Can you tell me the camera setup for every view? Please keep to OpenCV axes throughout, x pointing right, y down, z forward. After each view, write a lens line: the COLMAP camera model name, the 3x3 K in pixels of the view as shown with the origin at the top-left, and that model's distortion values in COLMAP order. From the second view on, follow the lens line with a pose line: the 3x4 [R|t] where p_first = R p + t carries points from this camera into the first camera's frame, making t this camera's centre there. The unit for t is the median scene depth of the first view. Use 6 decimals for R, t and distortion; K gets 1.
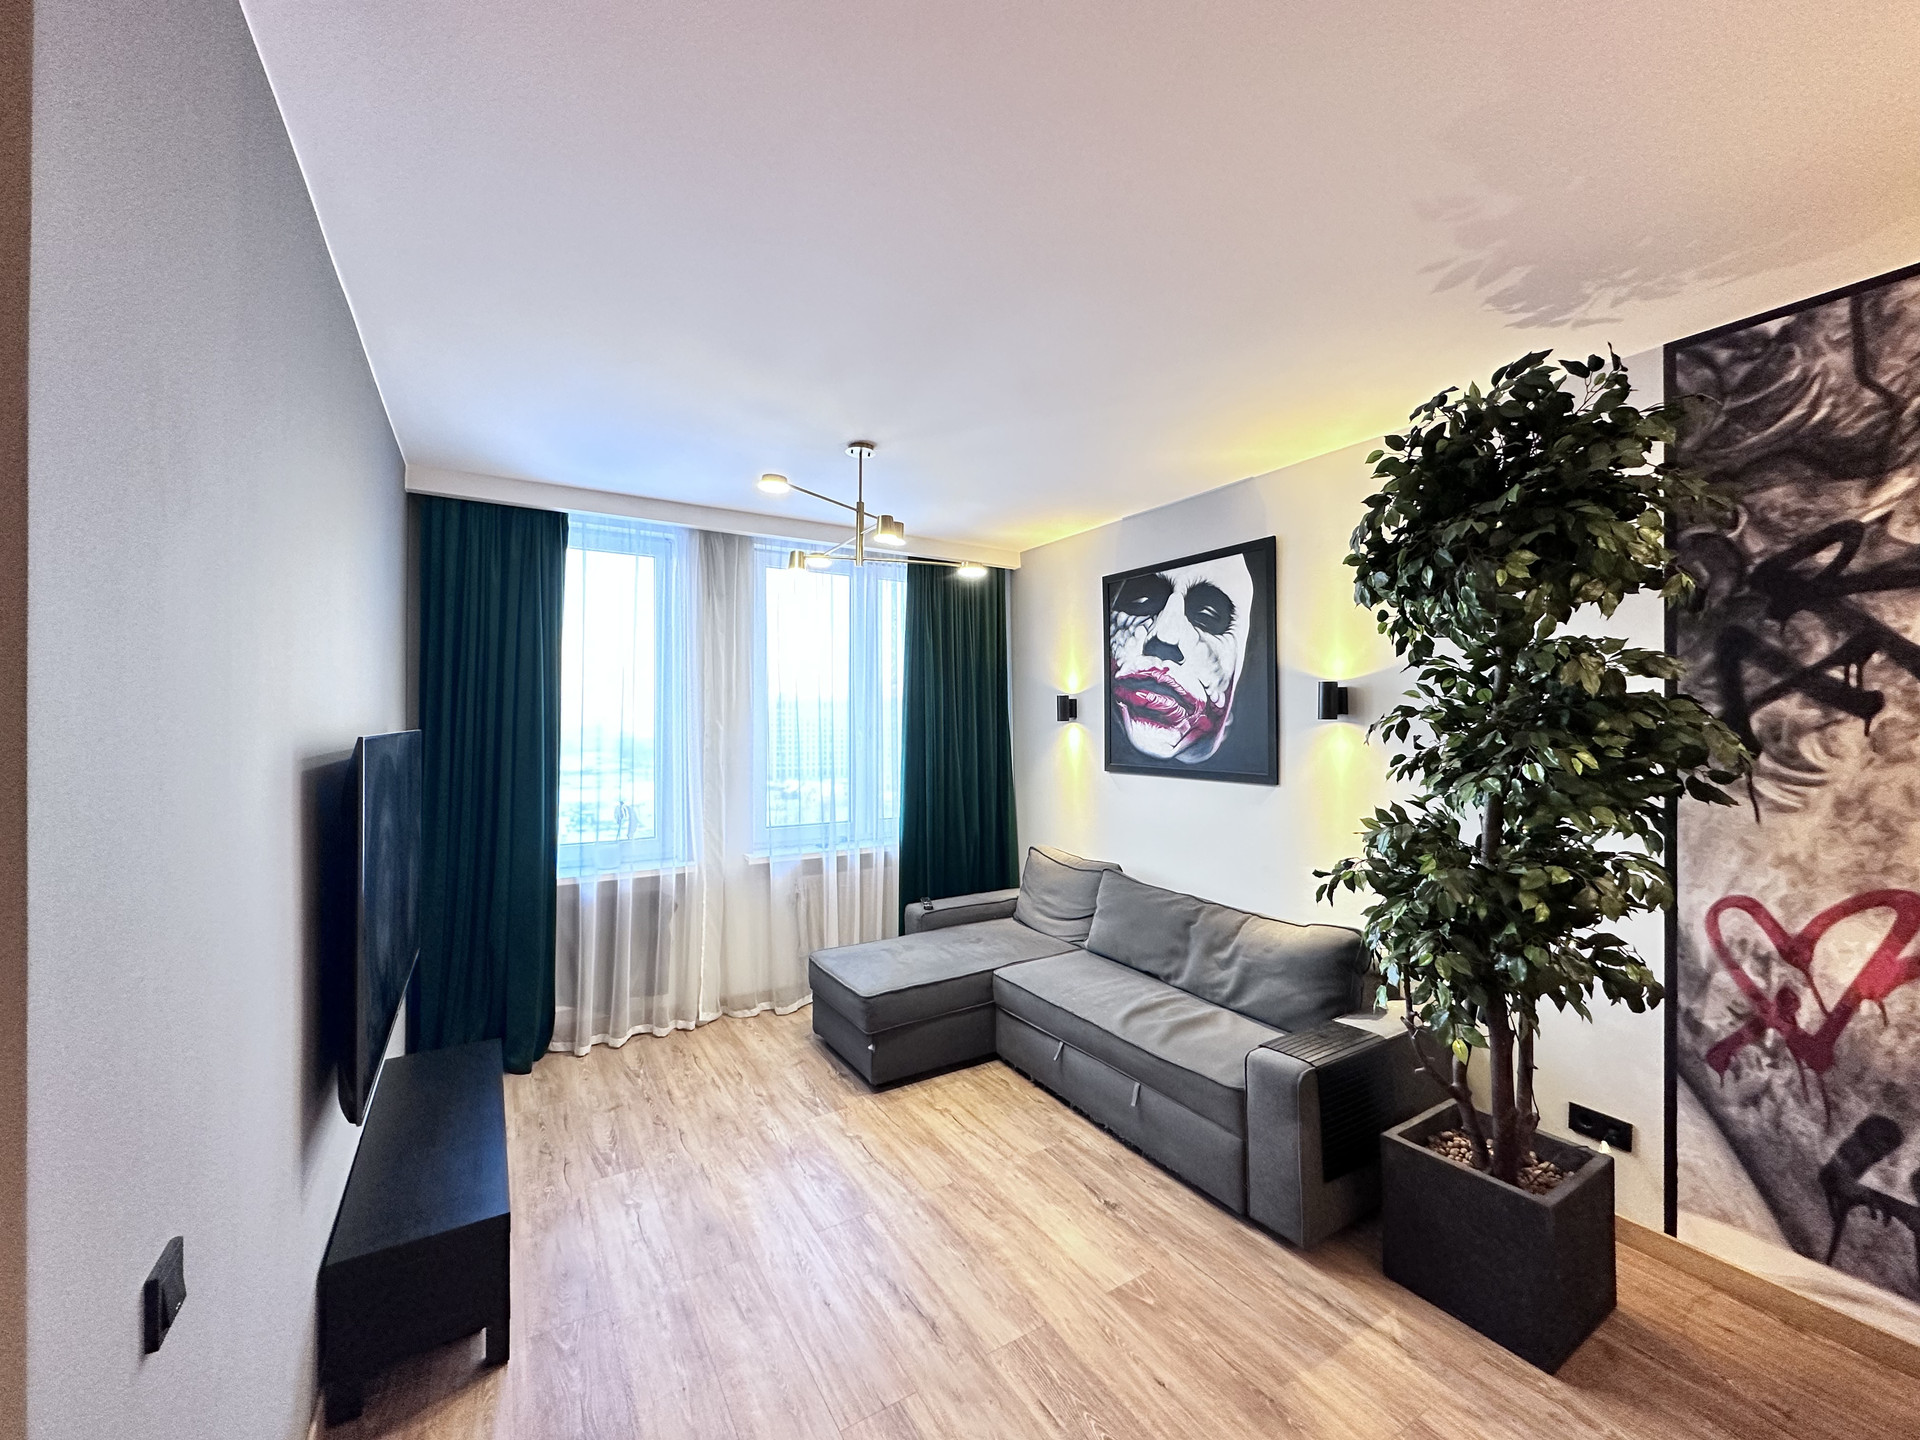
lens RADIAL K [[763.1, 0, 958.2], [0, 763.1, 717.3], [0, 0, 1]] dist [-0.002486, 0.000421]
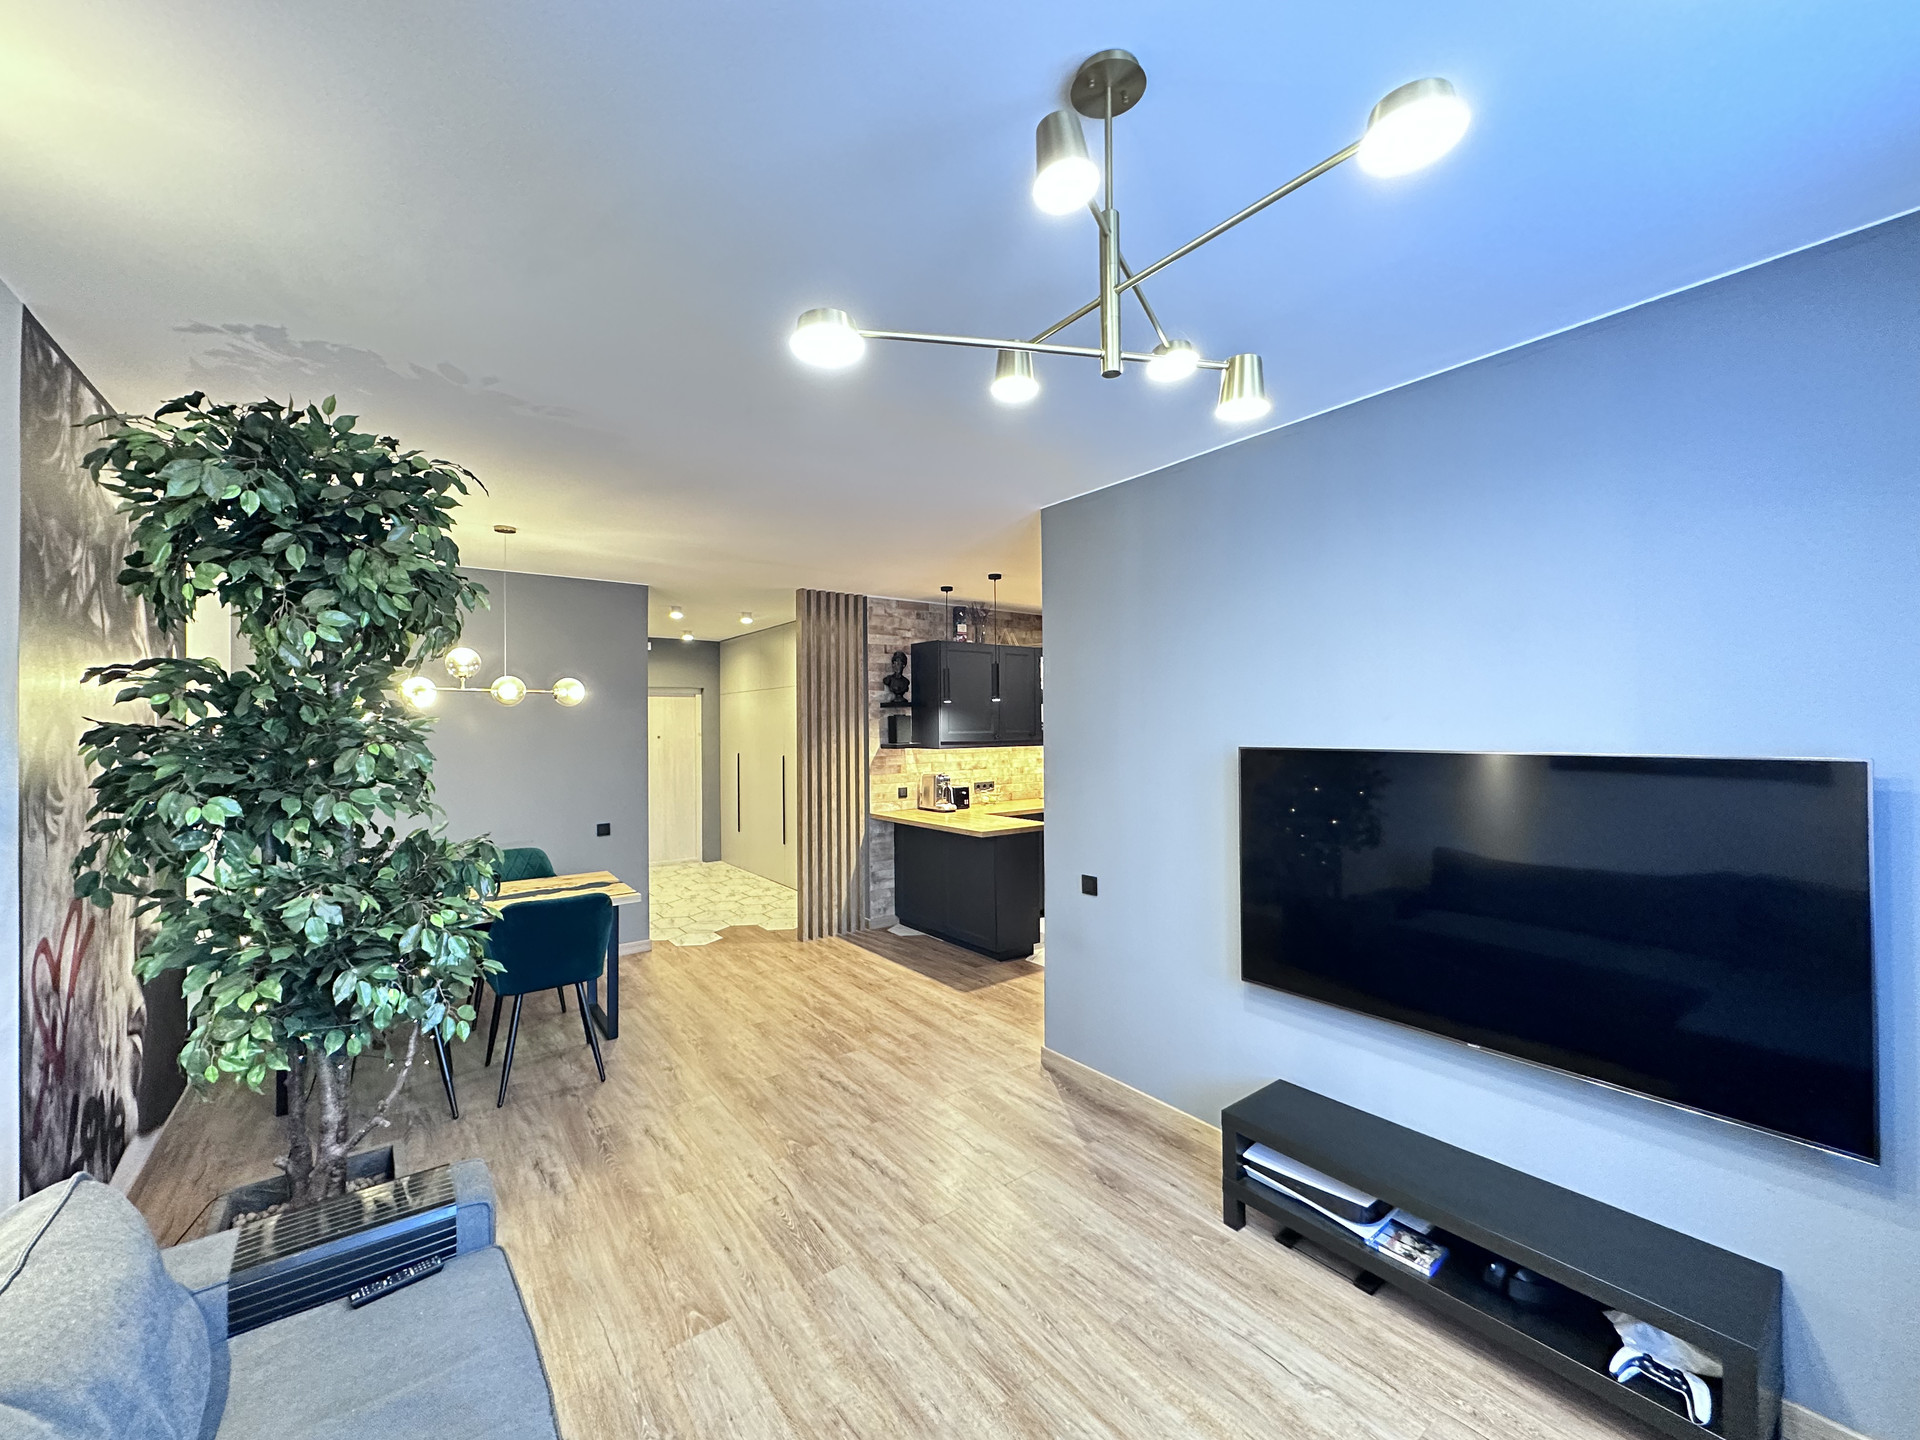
lens RADIAL K [[763.1, 0, 955.4], [0, 763.1, 718.6], [0, 0, 1]] dist [-0.002486, 0.000421]
pose [[-0.995602, 0.006200, -0.093480, -0.007954], [0.007330, 0.999904, -0.011750, -0.019236], [0.093398, -0.012383, -0.995552, 2.096704]]
